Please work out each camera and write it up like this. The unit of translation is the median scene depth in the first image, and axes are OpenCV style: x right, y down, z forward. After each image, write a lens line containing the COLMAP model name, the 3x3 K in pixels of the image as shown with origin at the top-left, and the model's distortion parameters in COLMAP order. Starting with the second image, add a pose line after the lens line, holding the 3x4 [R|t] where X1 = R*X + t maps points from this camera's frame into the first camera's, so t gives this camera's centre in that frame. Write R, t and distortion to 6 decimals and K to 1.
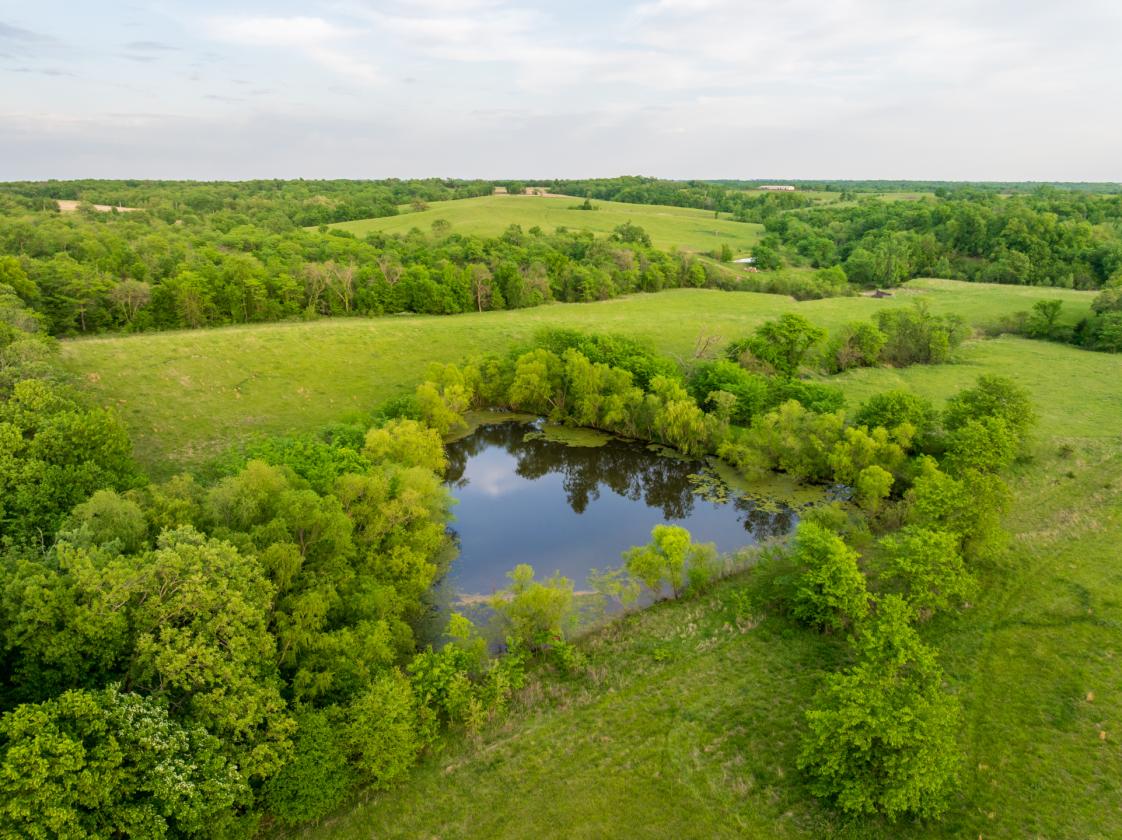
lens RADIAL K [[793.1, 0, 559.4], [0, 793.1, 425.7], [0, 0, 1]] dist [-0.043056, 0.012769]
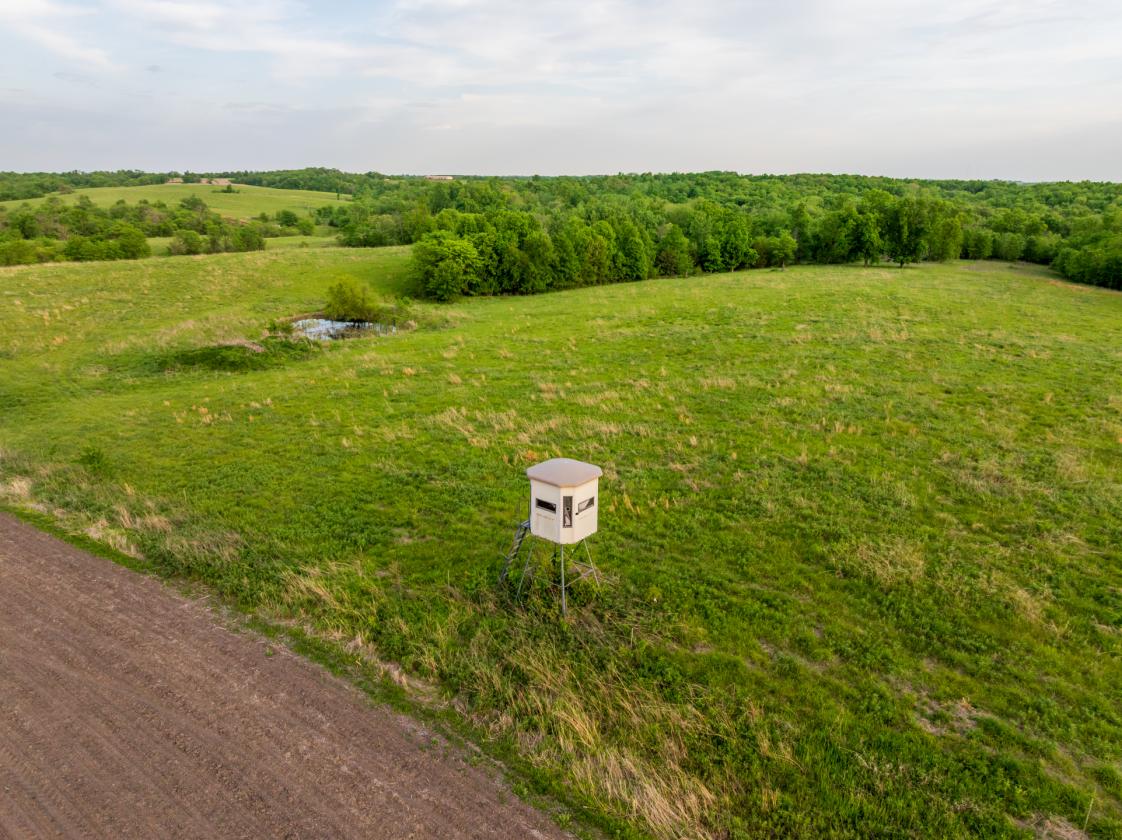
lens RADIAL K [[793.1, 0, 561.1], [0, 793.1, 424.2], [0, 0, 1]] dist [-0.043056, 0.012769]
pose [[0.961533, -0.074694, 0.264340, 0.144470], [0.074289, 0.997170, 0.011544, 0.075874], [-0.264454, 0.008538, 0.964360, -0.208170]]
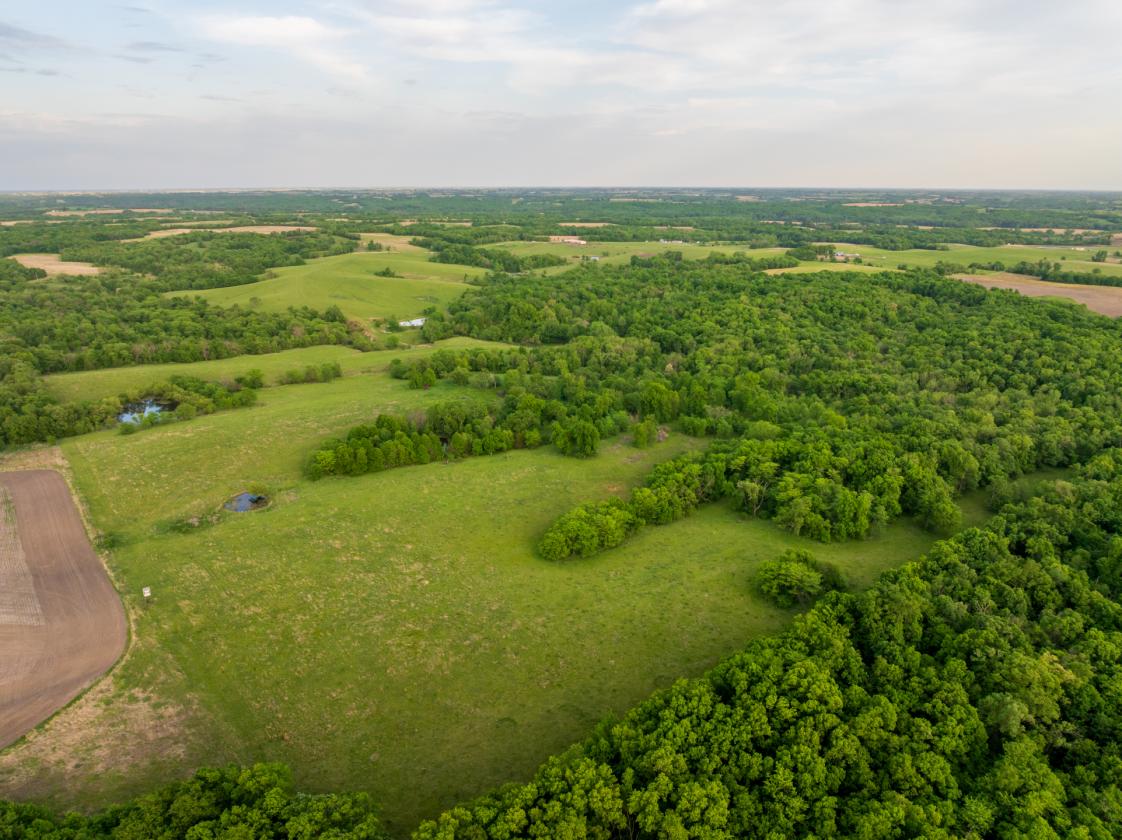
lens RADIAL K [[793.1, 0, 565.6], [0, 793.1, 420.8], [0, 0, 1]] dist [-0.043056, 0.012769]
pose [[0.999797, 0.005077, 0.019513, 0.296358], [-0.004947, 0.999965, -0.006704, 0.019075], [-0.019547, 0.006606, 0.999787, -0.463661]]
